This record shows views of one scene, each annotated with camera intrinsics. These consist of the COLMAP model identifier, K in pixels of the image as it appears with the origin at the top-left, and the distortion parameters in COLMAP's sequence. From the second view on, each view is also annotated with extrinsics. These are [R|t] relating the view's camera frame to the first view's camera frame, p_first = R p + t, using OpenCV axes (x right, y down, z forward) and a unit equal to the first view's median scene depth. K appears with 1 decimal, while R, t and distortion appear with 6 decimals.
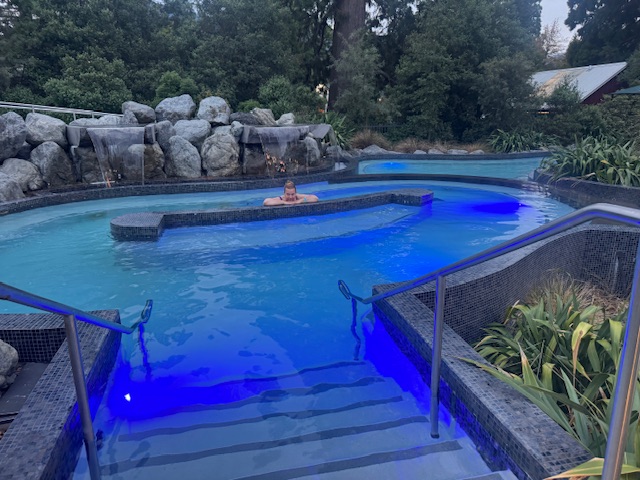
lens RADIAL K [[456.6, 0, 319.2], [0, 456.6, 241.3], [0, 0, 1]] dist [0.034300, -0.035041]
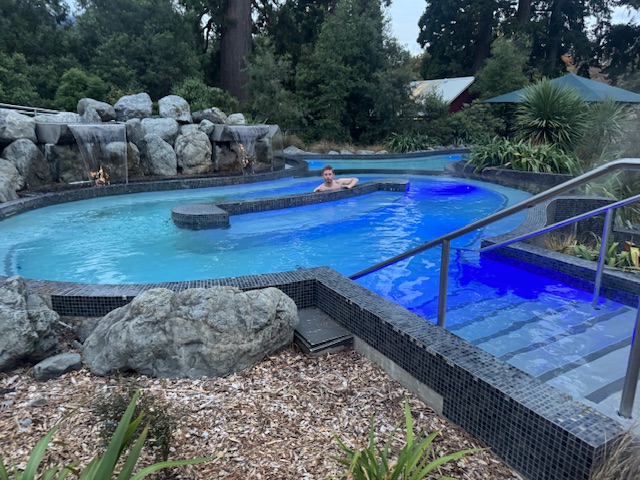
lens RADIAL K [[456.6, 0, 319.6], [0, 456.6, 241.4], [0, 0, 1]] dist [0.034300, -0.035041]
pose [[0.954744, -0.068657, 0.289397, -0.243904], [0.072540, 0.997362, -0.002700, 0.027388], [-0.288449, 0.023570, 0.957205, -0.039048]]
